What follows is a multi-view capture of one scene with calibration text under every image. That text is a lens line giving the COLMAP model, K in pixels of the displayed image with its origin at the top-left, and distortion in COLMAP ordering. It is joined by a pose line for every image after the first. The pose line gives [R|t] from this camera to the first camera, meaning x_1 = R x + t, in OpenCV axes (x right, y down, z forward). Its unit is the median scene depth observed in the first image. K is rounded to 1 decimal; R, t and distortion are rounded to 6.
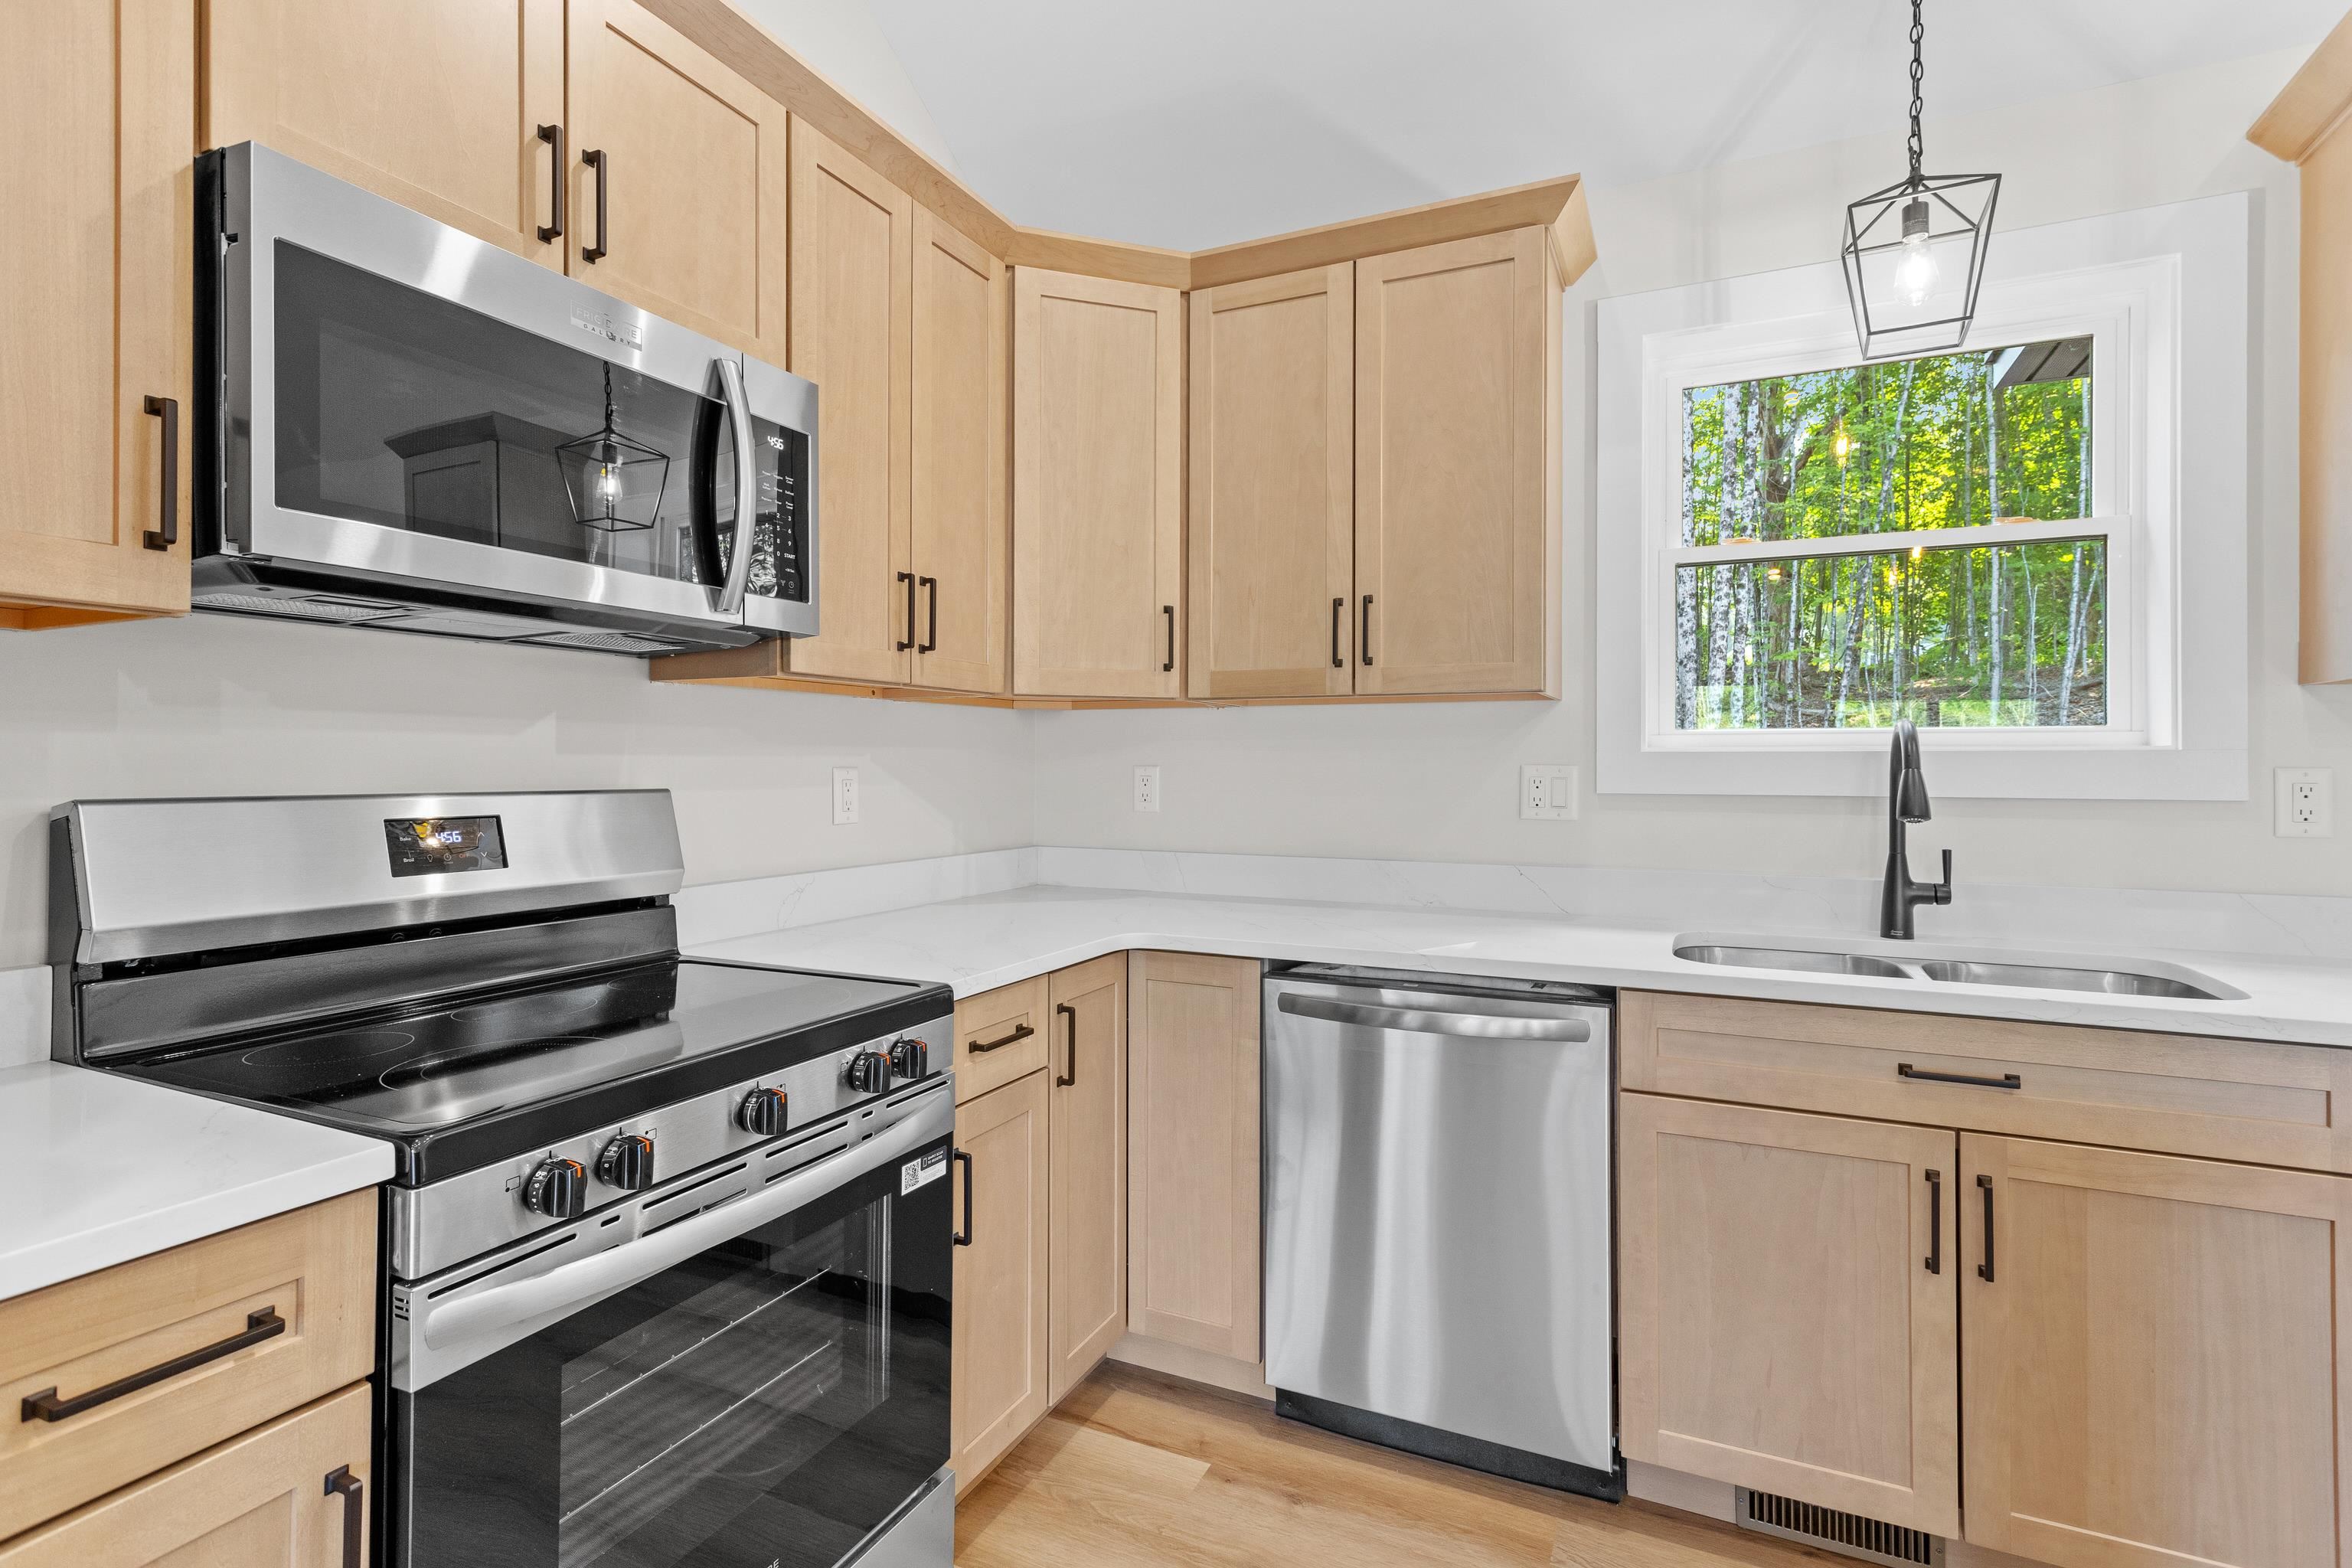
lens RADIAL K [[1107.2, 0, 1193.8], [0, 1107.2, 761.1], [0, 0, 1]] dist [0.009688, 0.000292]
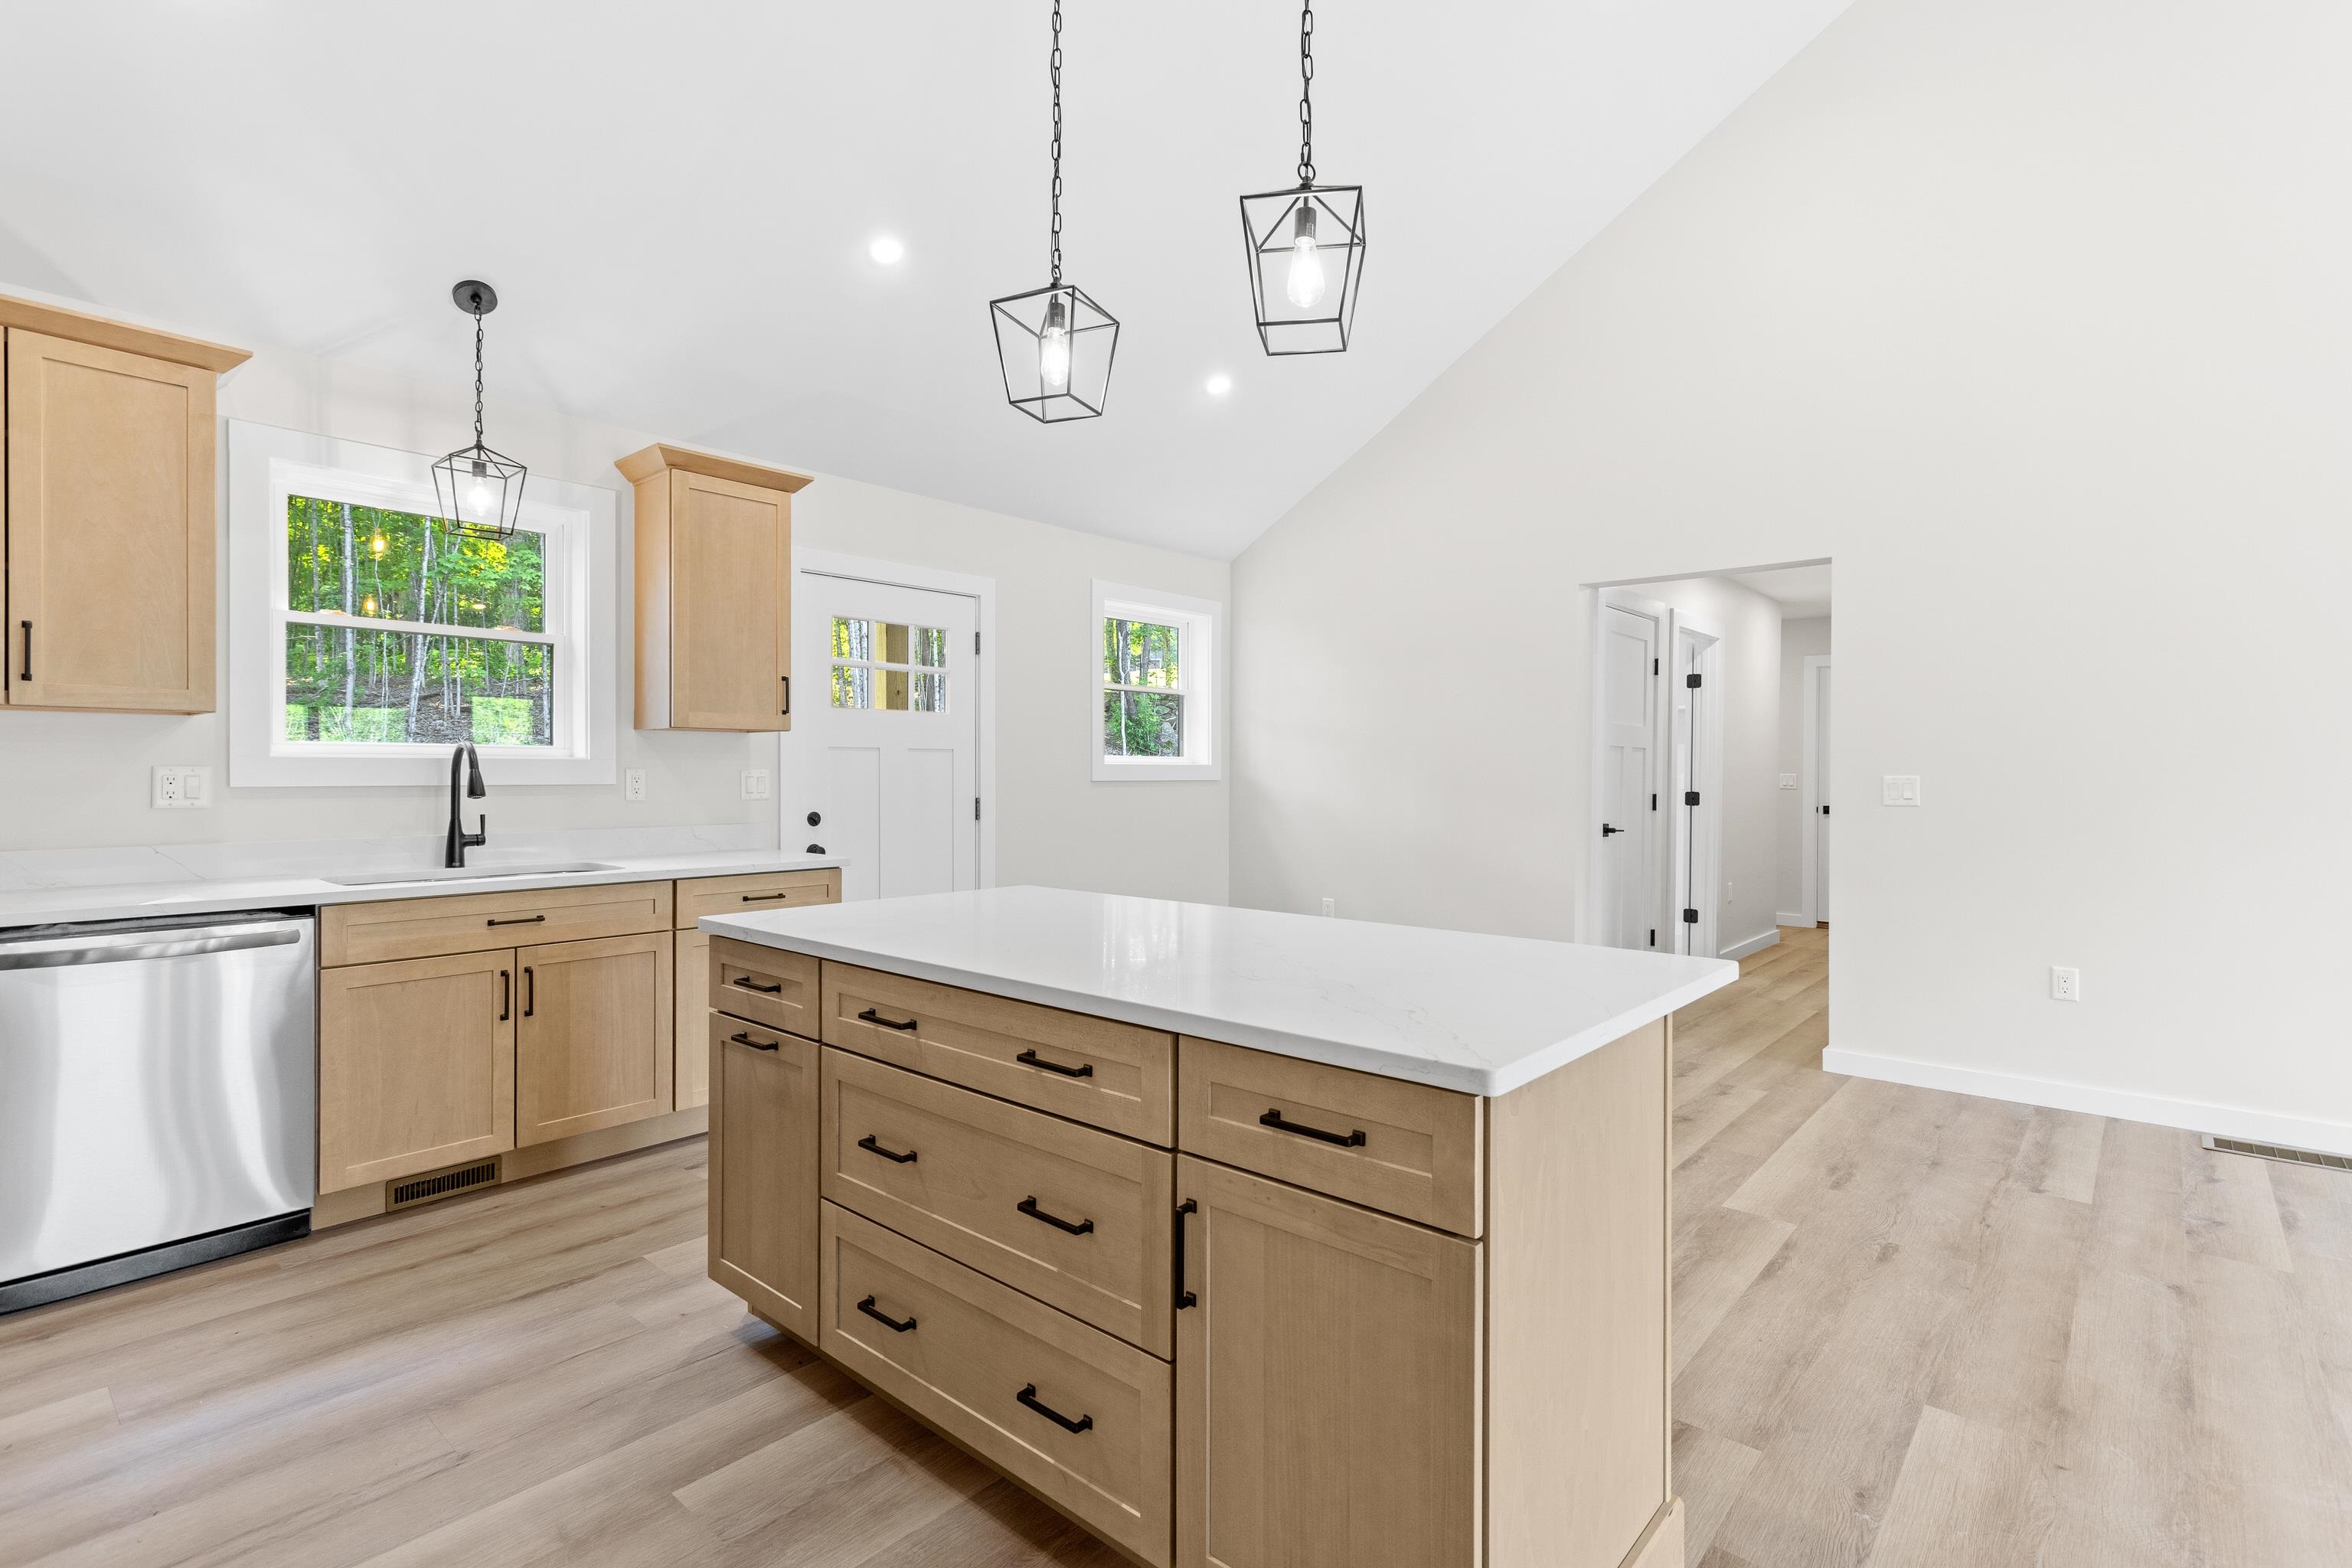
lens RADIAL K [[1117.9, 0, 1190.3], [0, 1117.9, 773.5], [0, 0, 1]] dist [0.003316, 0.004940]
pose [[0.277058, -0.003893, 0.960845, -0.741663], [-0.005755, 0.999967, 0.005711, -0.001826], [-0.960836, -0.007112, 0.277027, -0.588995]]
